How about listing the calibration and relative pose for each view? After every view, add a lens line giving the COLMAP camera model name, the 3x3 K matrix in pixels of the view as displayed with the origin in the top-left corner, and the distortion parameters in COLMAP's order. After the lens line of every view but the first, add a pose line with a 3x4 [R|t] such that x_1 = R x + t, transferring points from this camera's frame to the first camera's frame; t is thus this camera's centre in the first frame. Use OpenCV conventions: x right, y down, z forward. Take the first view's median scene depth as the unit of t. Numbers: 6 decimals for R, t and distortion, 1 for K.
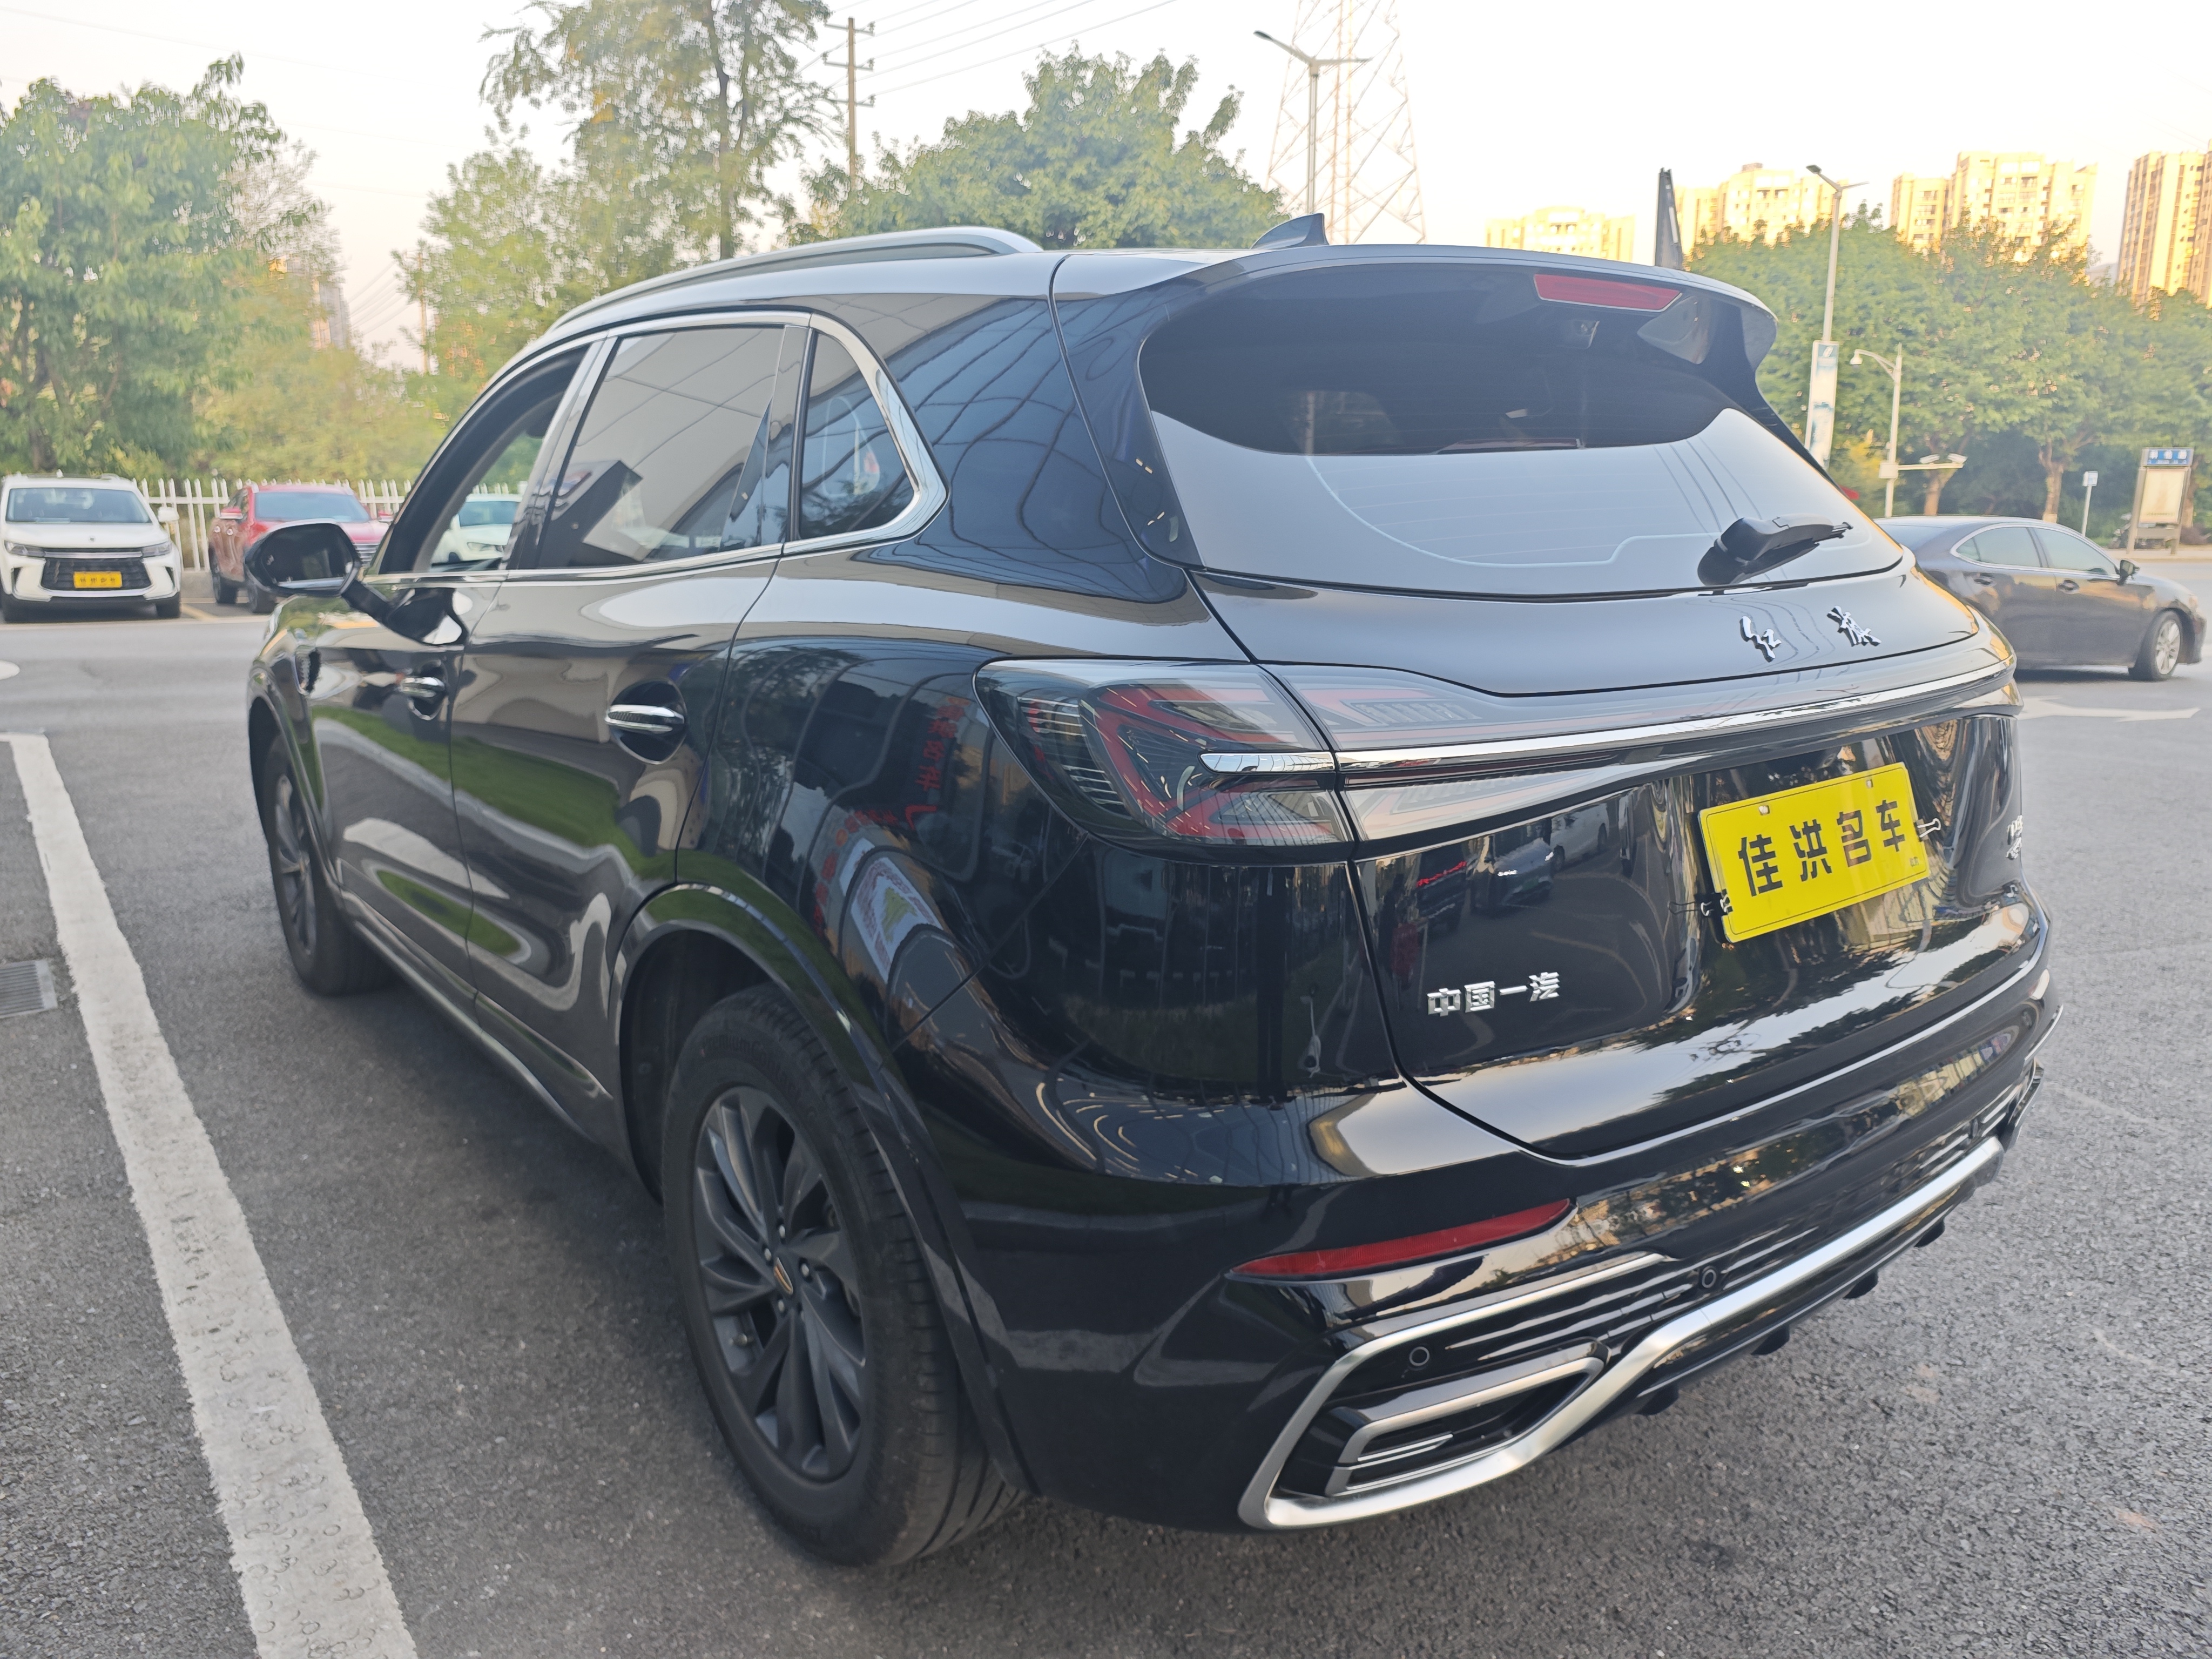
lens RADIAL K [[1525.1, 0, 1058.0], [0, 1525.1, 820.4], [0, 0, 1]] dist [0.009458, -0.012809]
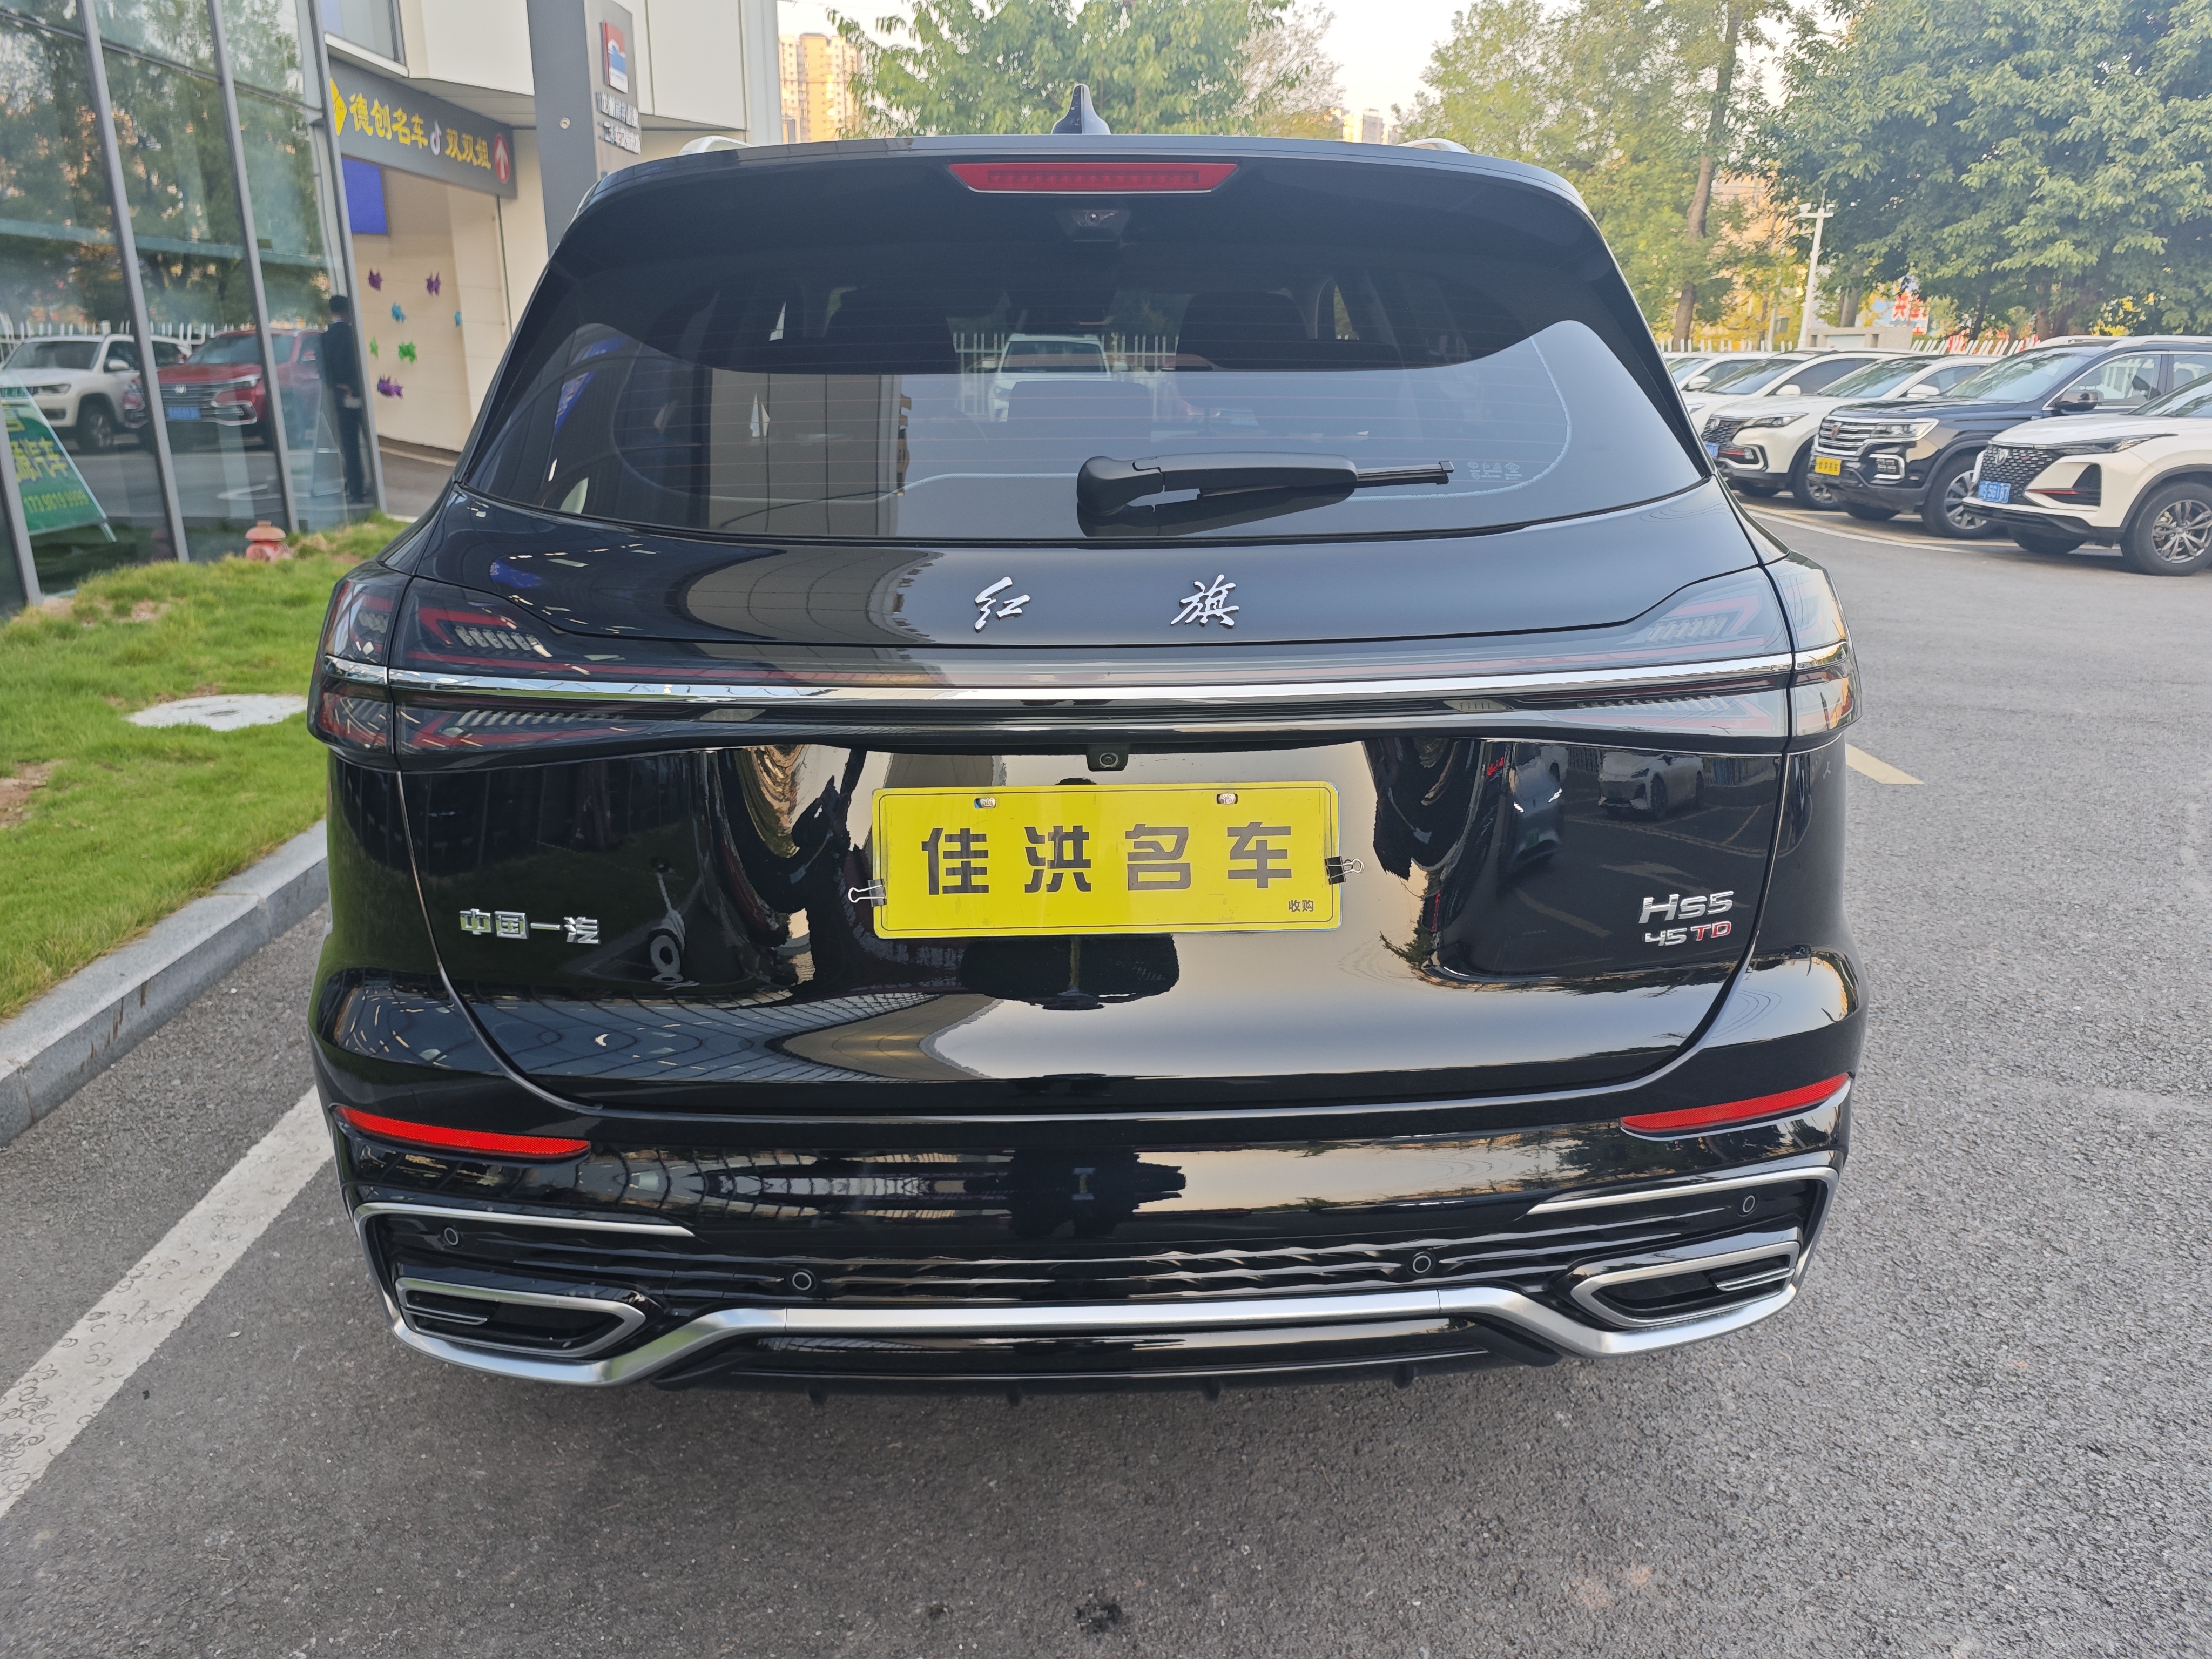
lens RADIAL K [[1525.1, 0, 1107.9], [0, 1525.1, 830.6], [0, 0, 1]] dist [0.009458, -0.012809]
pose [[0.829978, 0.178786, -0.528367, 0.142374], [-0.127509, 0.982972, 0.132317, -0.016580], [0.543026, -0.042449, 0.838642, 0.045408]]
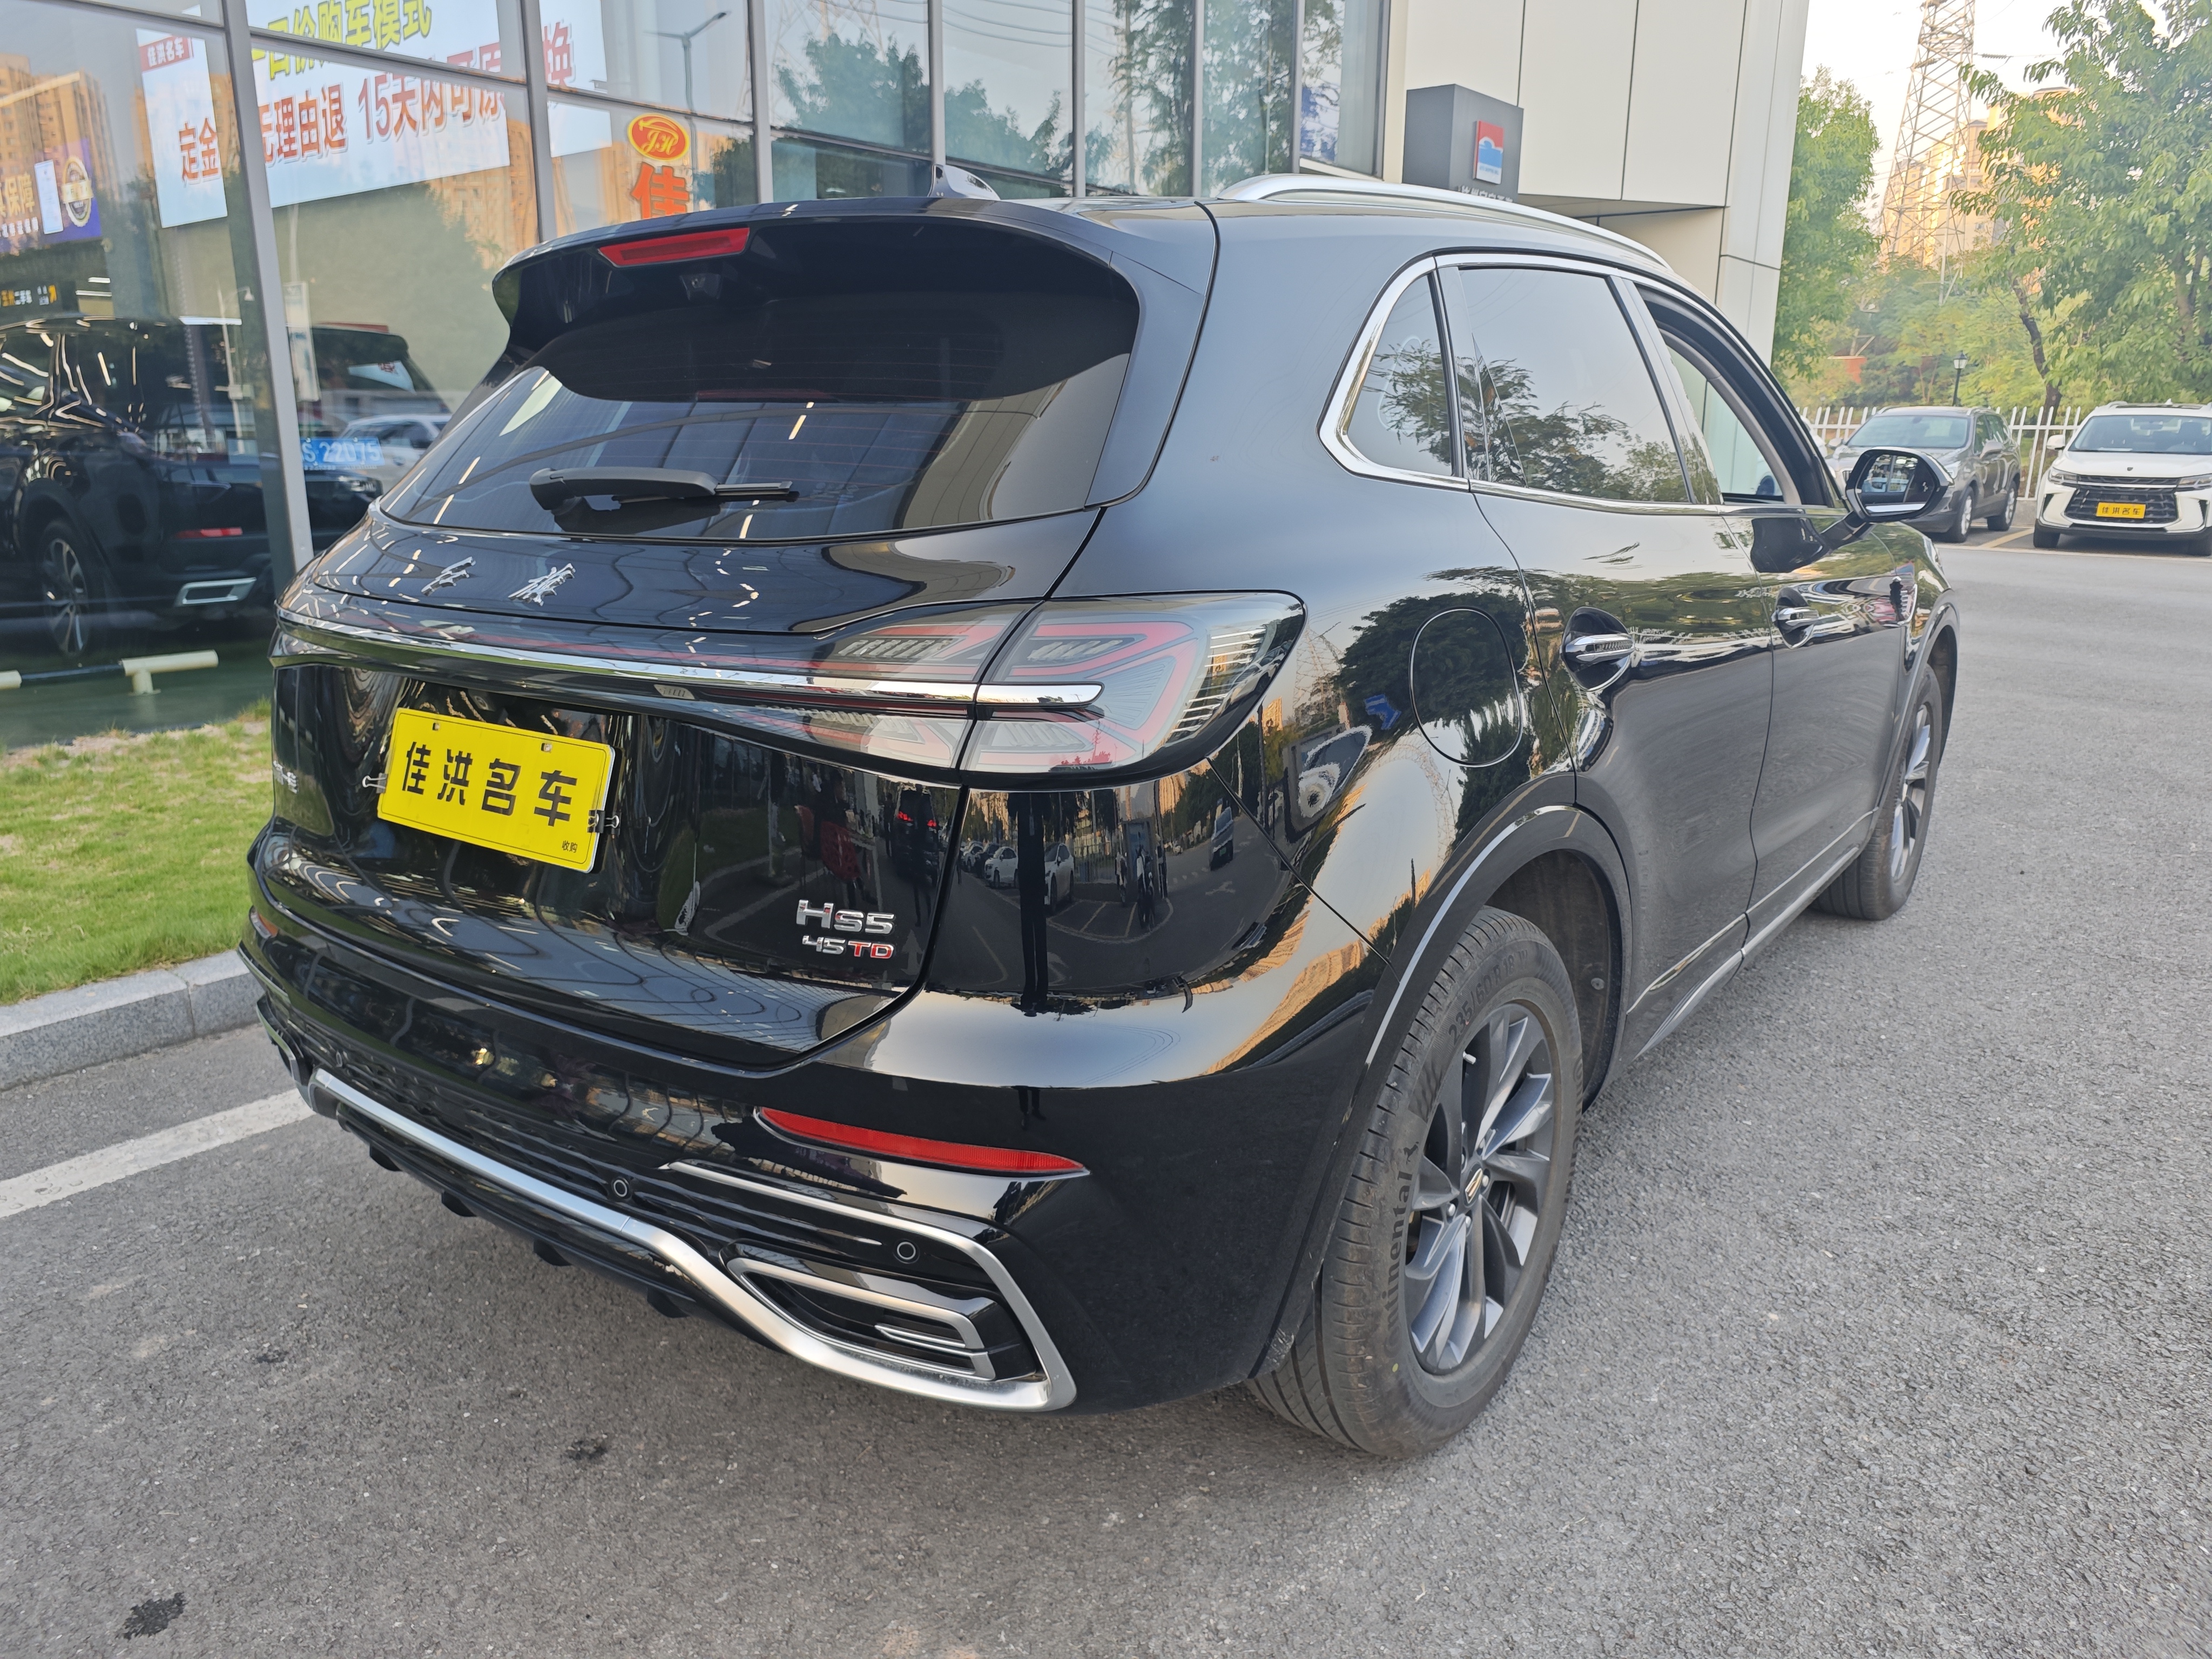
lens RADIAL K [[1525.1, 0, 1110.4], [0, 1525.1, 814.0], [0, 0, 1]] dist [0.009458, -0.012809]
pose [[0.298160, 0.241884, -0.923359, 0.243131], [-0.202979, 0.961301, 0.186280, -0.037378], [0.932684, 0.131881, 0.335719, 0.159120]]
